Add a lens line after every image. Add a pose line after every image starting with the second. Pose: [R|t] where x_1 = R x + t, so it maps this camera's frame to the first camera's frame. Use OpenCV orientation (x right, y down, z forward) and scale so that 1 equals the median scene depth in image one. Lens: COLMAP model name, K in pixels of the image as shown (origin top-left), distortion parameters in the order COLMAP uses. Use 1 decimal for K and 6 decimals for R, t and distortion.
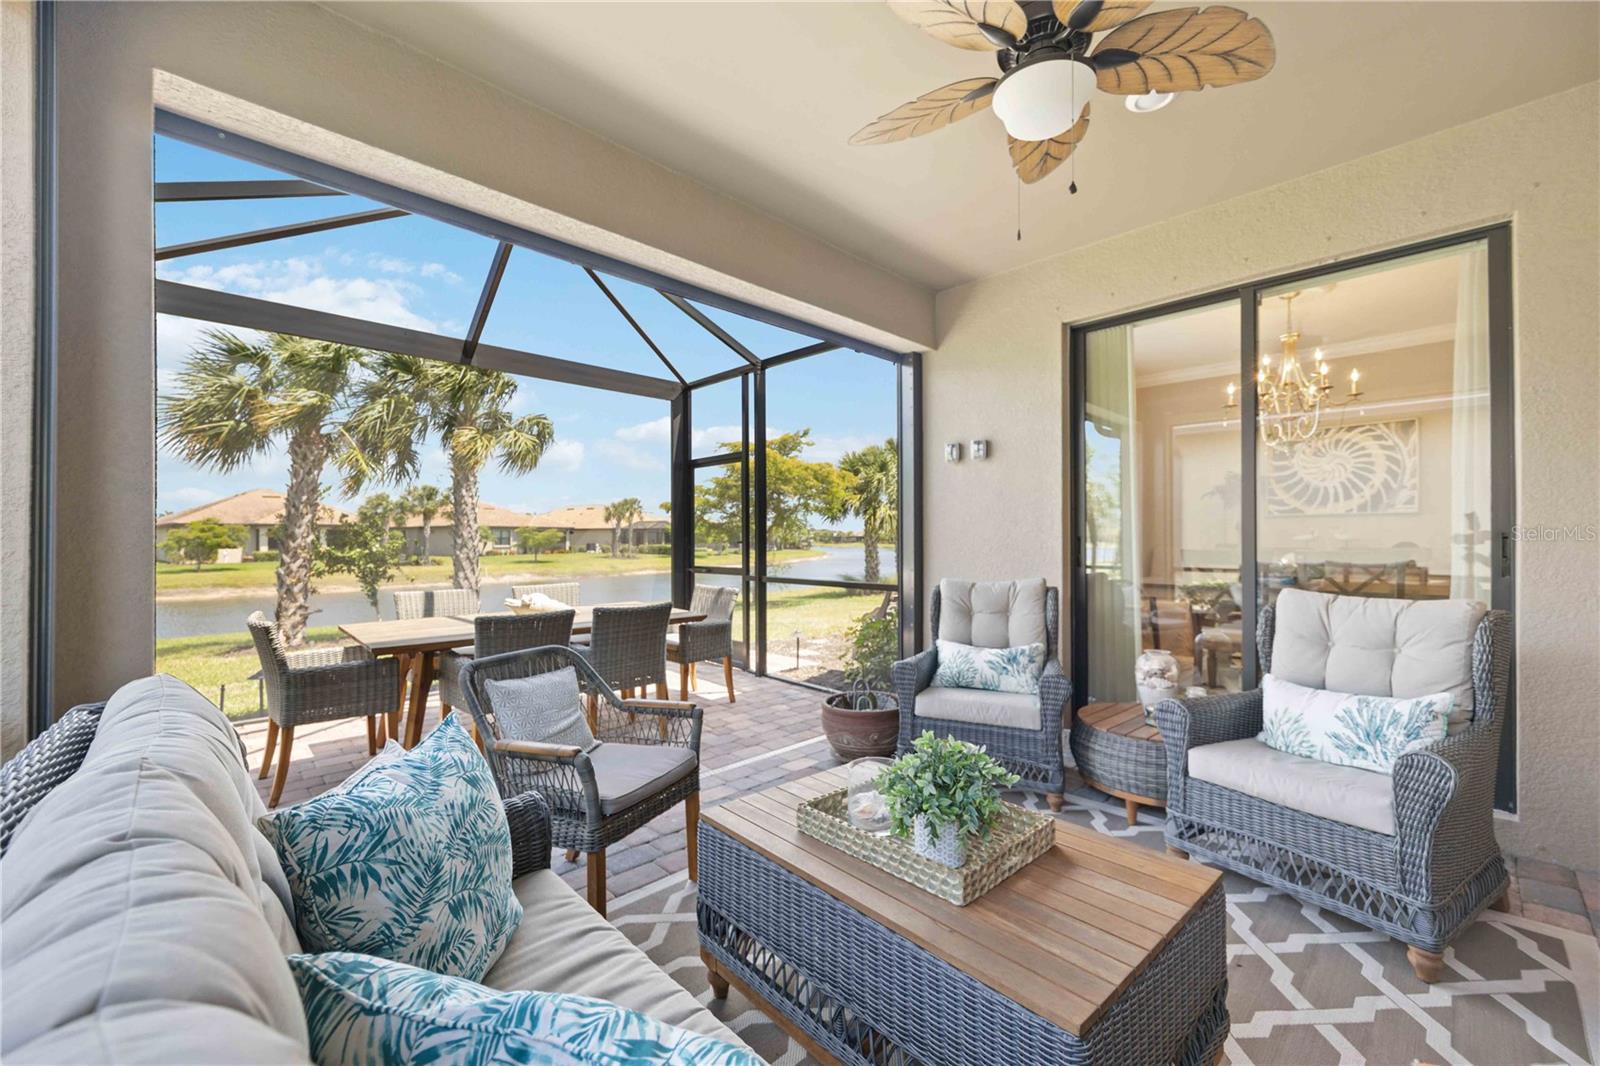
lens RADIAL K [[638.5, 0, 803.6], [0, 638.5, 536.9], [0, 0, 1]] dist [-0.001729, -0.000287]
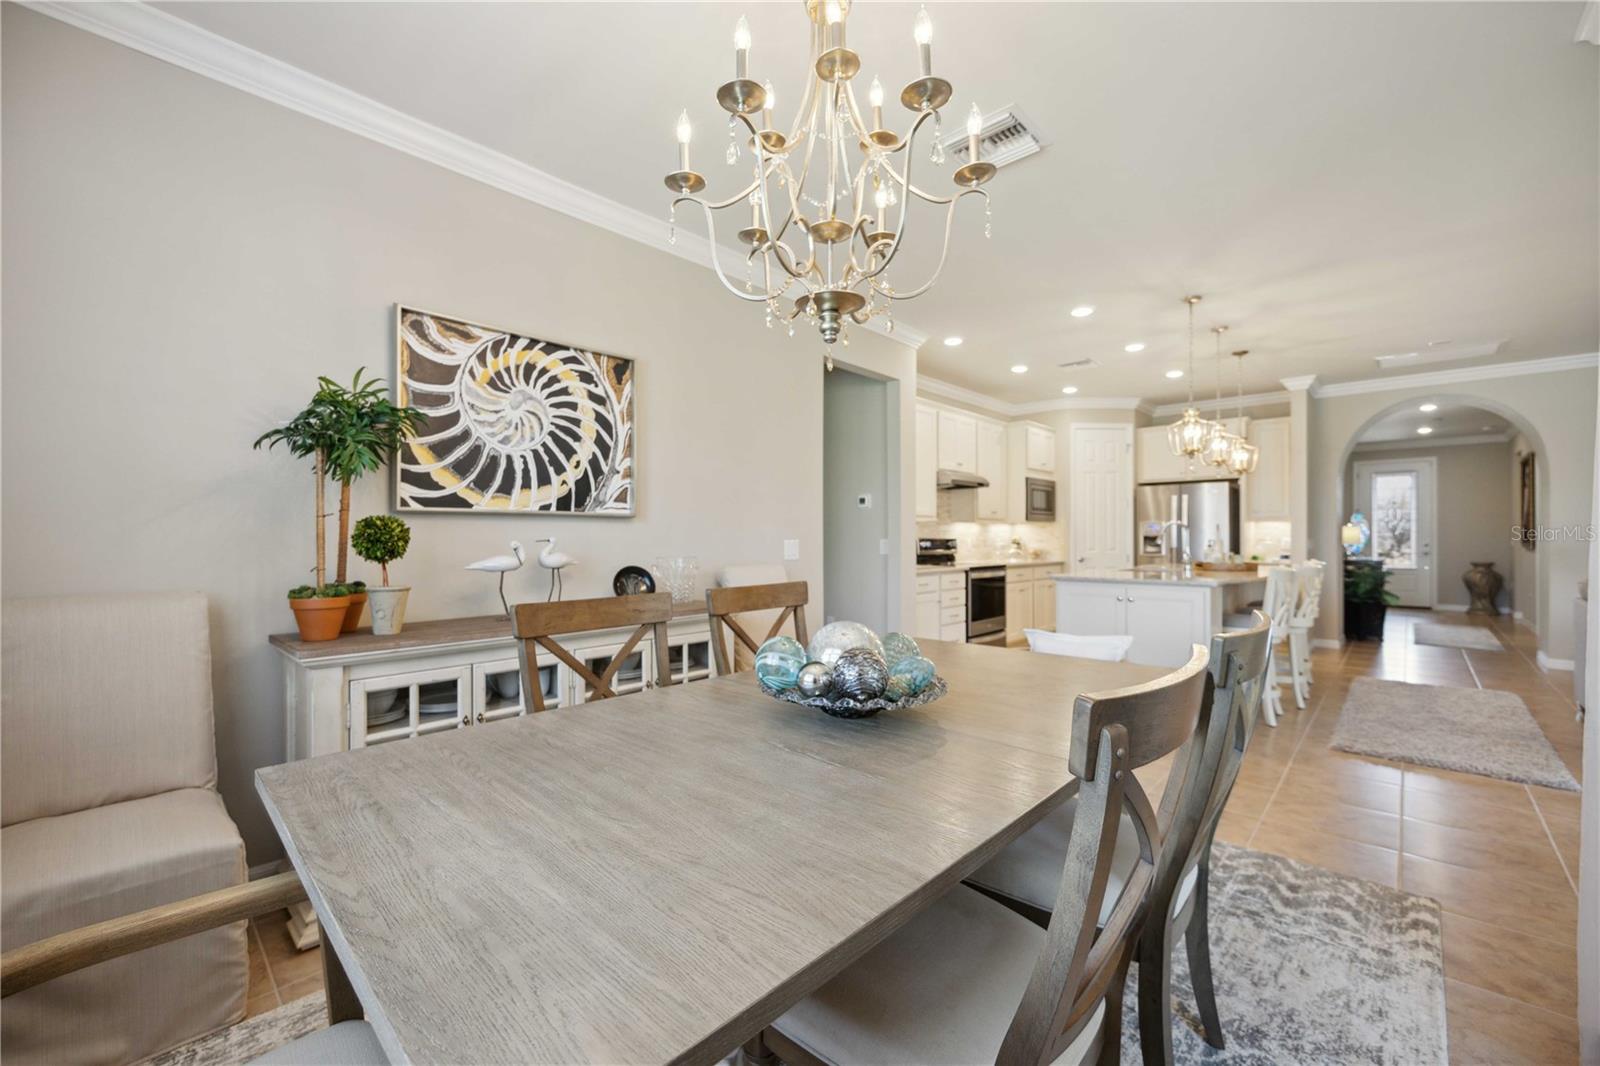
lens RADIAL K [[645.3, 0, 803.3], [0, 645.3, 537.0], [0, 0, 1]] dist [-0.002541, -0.000526]
pose [[-0.040882, 0.002475, 0.999161, 0.333971], [-0.000600, 0.999997, -0.002502, -0.016427], [-0.999164, -0.000702, -0.040881, 0.825376]]
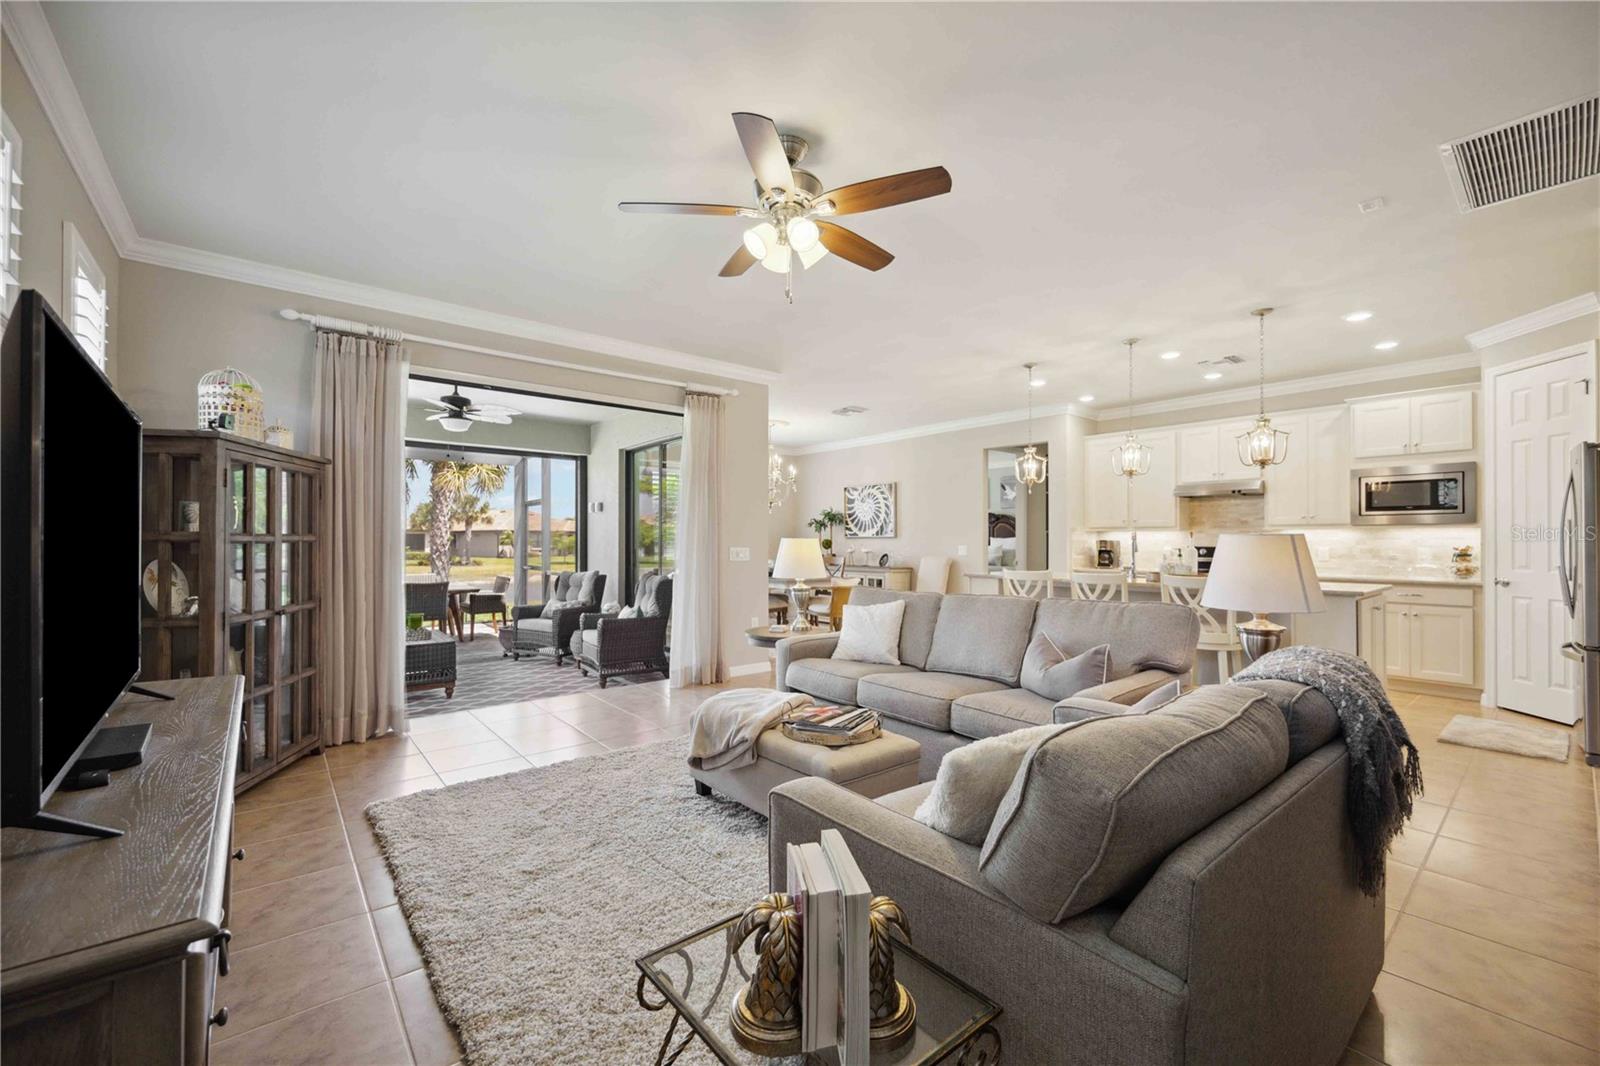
lens RADIAL K [[645.3, 0, 803.3], [0, 645.3, 537.0], [0, 0, 1]] dist [-0.002541, -0.000526]
pose [[0.996763, 0.002700, -0.080353, 0.819771], [-0.003186, 0.999977, -0.005923, -0.025151], [0.080335, 0.006159, 0.996749, -0.742979]]
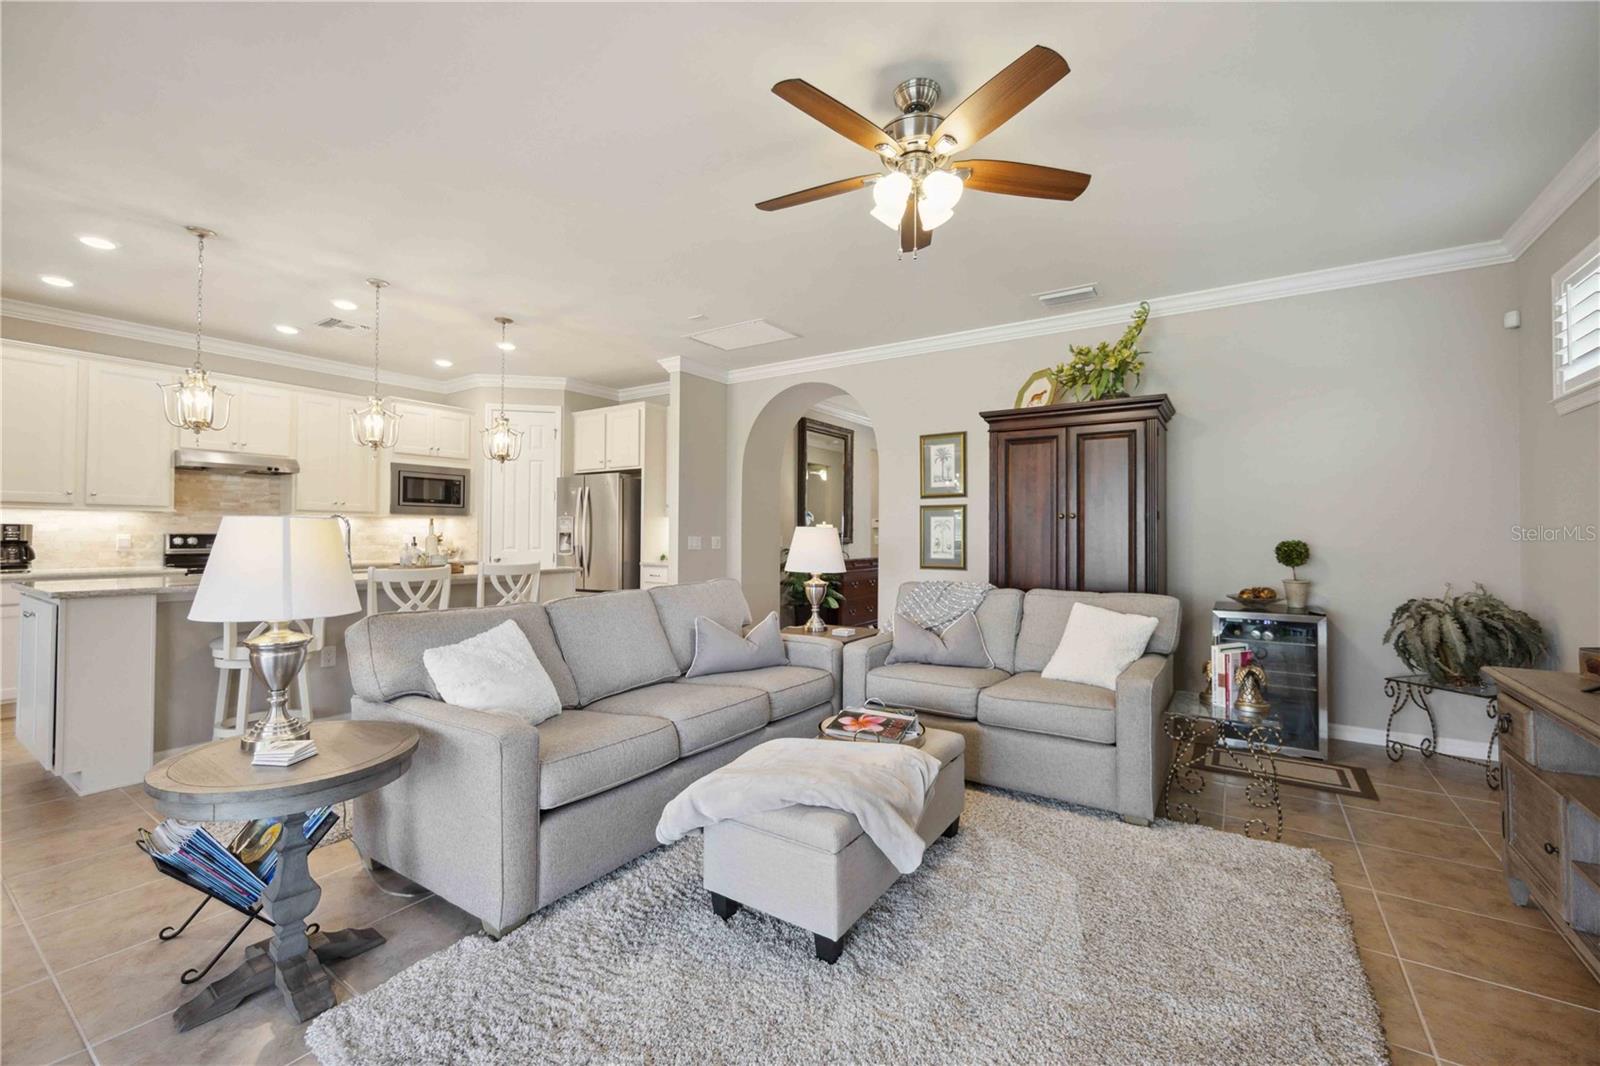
lens RADIAL K [[656.9, 0, 795.8], [0, 656.9, 527.6], [0, 0, 1]] dist [-0.001874, -0.000216]
pose [[-0.201357, 0.010797, 0.979458, 0.368901], [-0.005899, 0.999908, -0.012235, -0.019543], [-0.979500, -0.008241, -0.201274, -0.117414]]
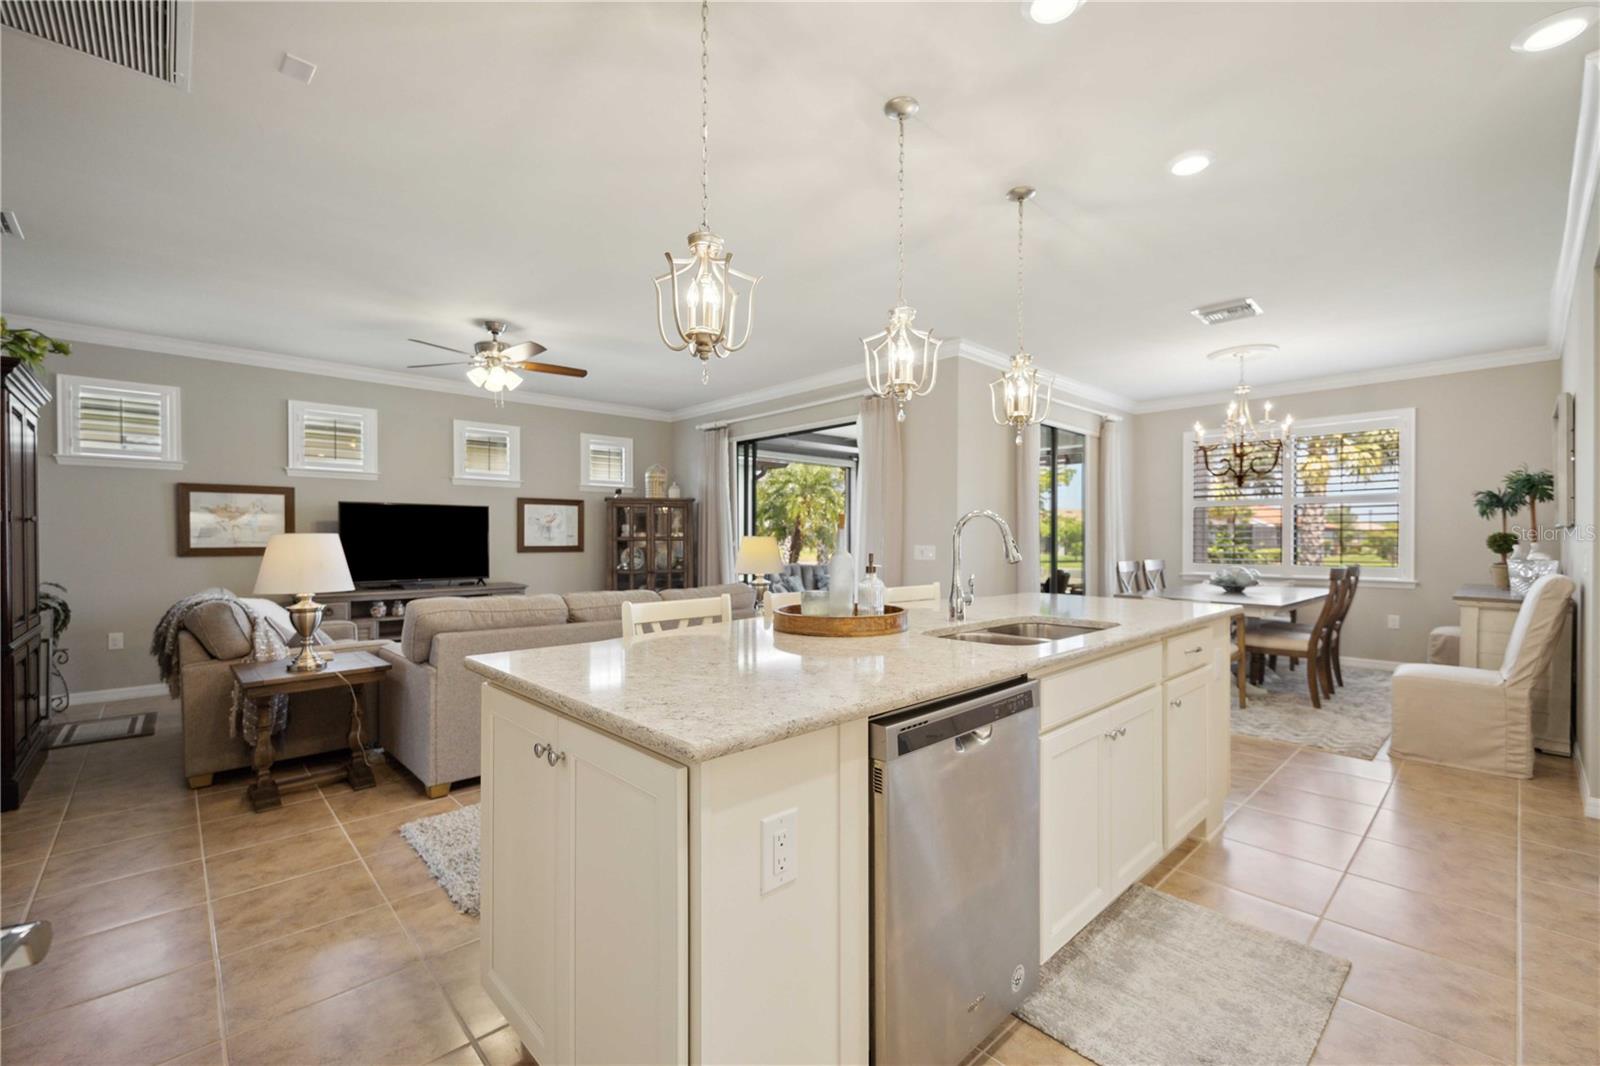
lens RADIAL K [[665.0, 0, 808.3], [0, 665.0, 541.2], [0, 0, 1]] dist [0.001801, 0.000228]
pose [[-0.020289, 0.007043, -0.999769, 1.655569], [0.002261, 0.999973, 0.006999, -0.026779], [0.999792, -0.002119, -0.020304, 0.153923]]
